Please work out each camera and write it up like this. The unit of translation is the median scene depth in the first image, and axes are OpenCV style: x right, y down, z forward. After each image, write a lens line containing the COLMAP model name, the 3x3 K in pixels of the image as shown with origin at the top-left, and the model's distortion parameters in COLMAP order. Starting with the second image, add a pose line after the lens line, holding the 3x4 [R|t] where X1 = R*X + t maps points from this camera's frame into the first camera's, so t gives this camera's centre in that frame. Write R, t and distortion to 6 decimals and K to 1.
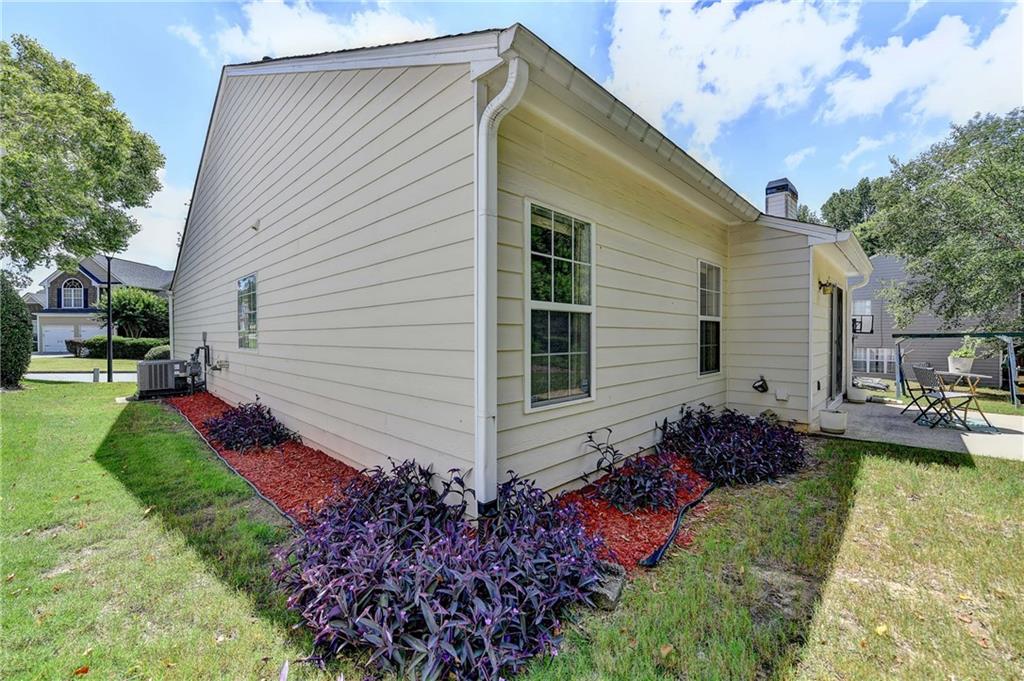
lens RADIAL K [[413.8, 0, 512.0], [0, 413.8, 340.5], [0, 0, 1]] dist [-0.007203, -0.000219]
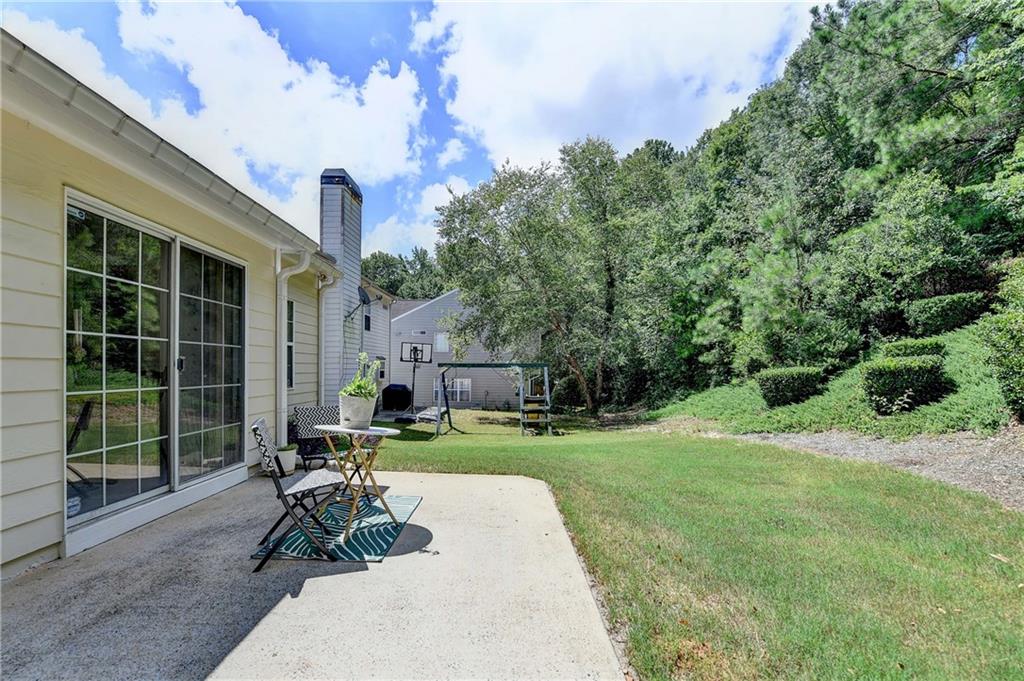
lens RADIAL K [[427.9, 0, 482.9], [0, 427.9, 376.6], [0, 0, 1]] dist [-0.000617, -0.000332]
pose [[0.738680, 0.002355, 0.674052, 0.301149], [-0.011746, 0.999887, 0.009379, 0.004367], [-0.673954, -0.014846, 0.738624, 0.185540]]
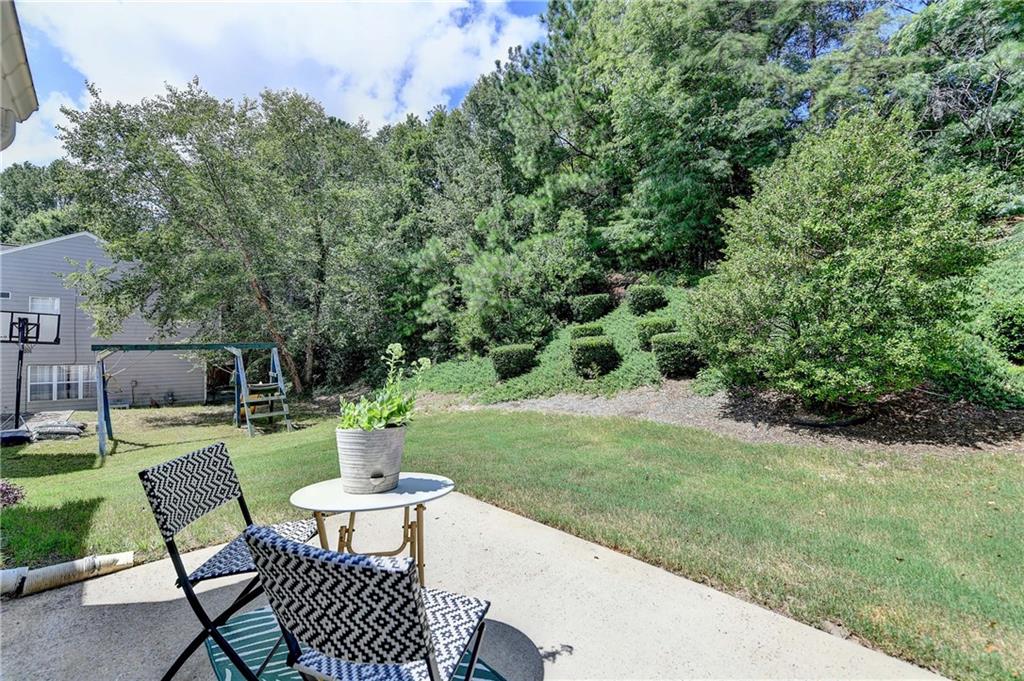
lens RADIAL K [[426.4, 0, 491.9], [0, 426.4, 342.2], [0, 0, 1]] dist [-0.002484, -0.000304]
pose [[0.064941, 0.014347, 0.997786, 0.292404], [0.013063, 0.999799, -0.015226, -0.001352], [-0.997804, 0.014023, 0.064740, 0.321301]]
